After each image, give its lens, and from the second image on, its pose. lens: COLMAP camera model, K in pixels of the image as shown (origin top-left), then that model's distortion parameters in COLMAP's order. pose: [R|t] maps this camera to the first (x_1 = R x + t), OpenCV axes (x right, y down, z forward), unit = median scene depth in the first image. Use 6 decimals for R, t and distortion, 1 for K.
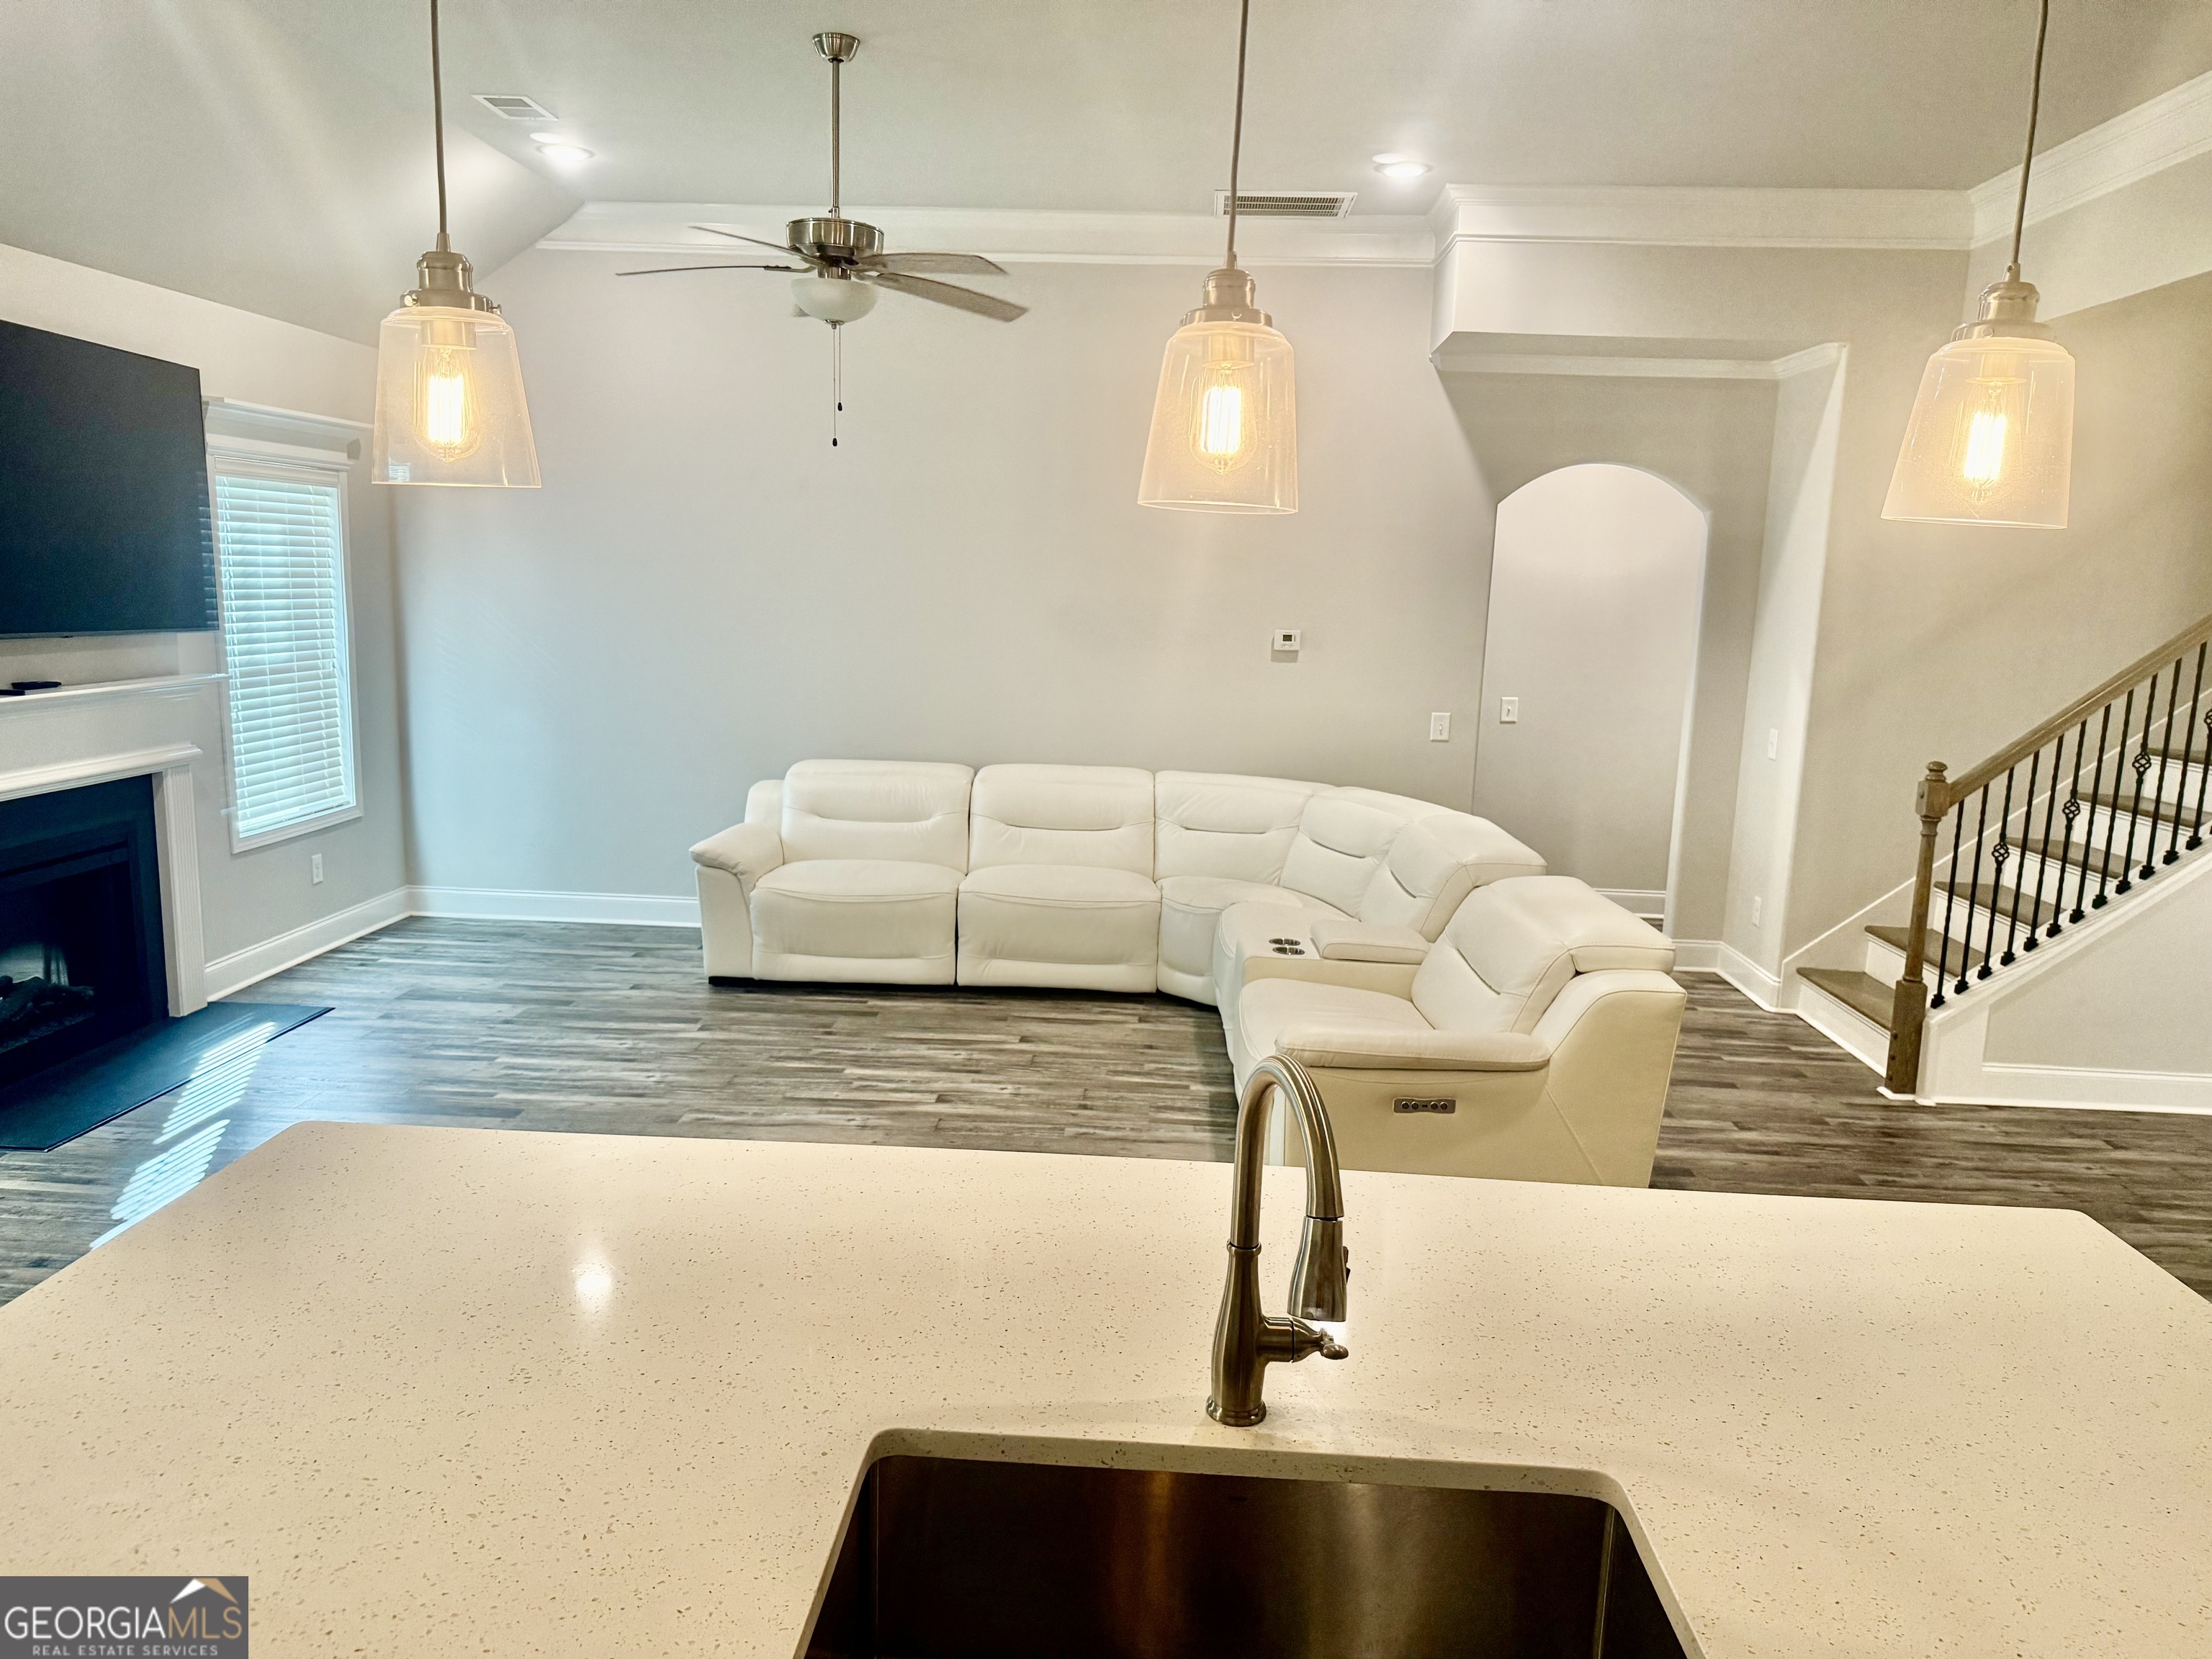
lens RADIAL K [[1534.9, 0, 1110.2], [0, 1534.9, 842.0], [0, 0, 1]] dist [0.102183, -0.155219]
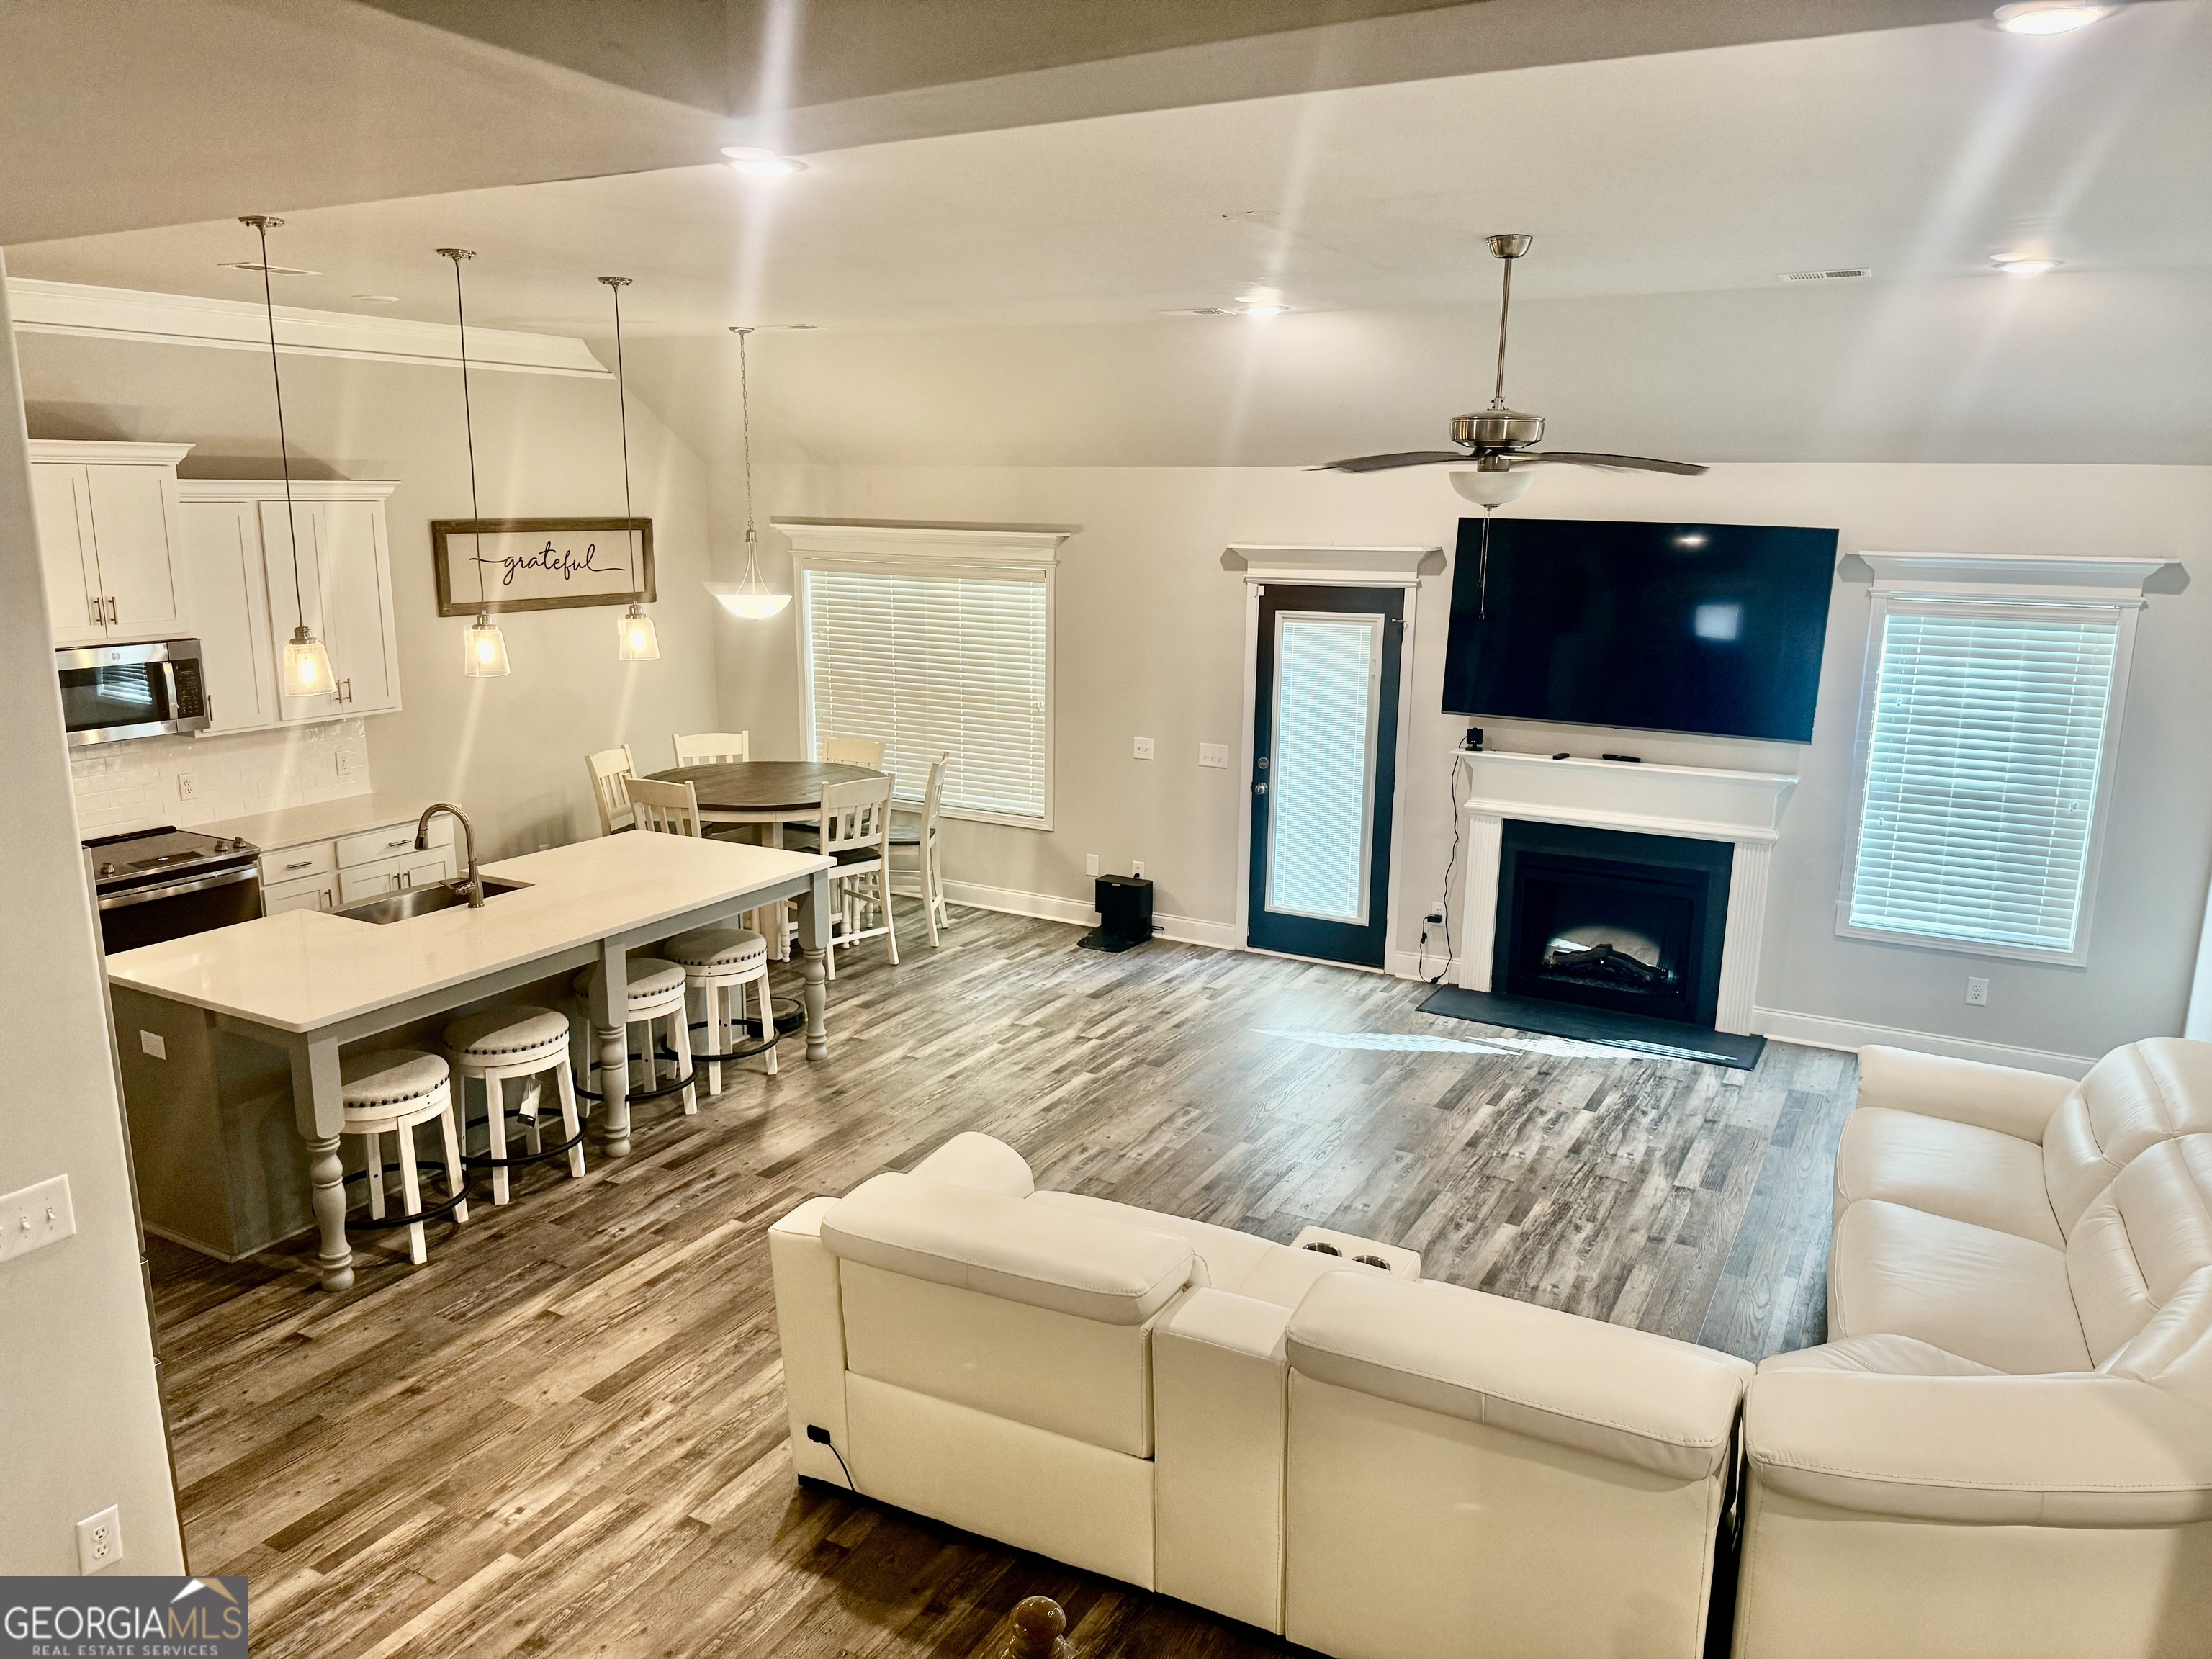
lens RADIAL K [[1534.9, 0, 1110.2], [0, 1534.9, 842.0], [0, 0, 1]] dist [0.102183, -0.155219]
pose [[-0.436219, 0.161298, -0.885266, 0.762587], [-0.178640, 0.948698, 0.260882, -0.291881], [0.881930, 0.271946, -0.385025, 1.047806]]
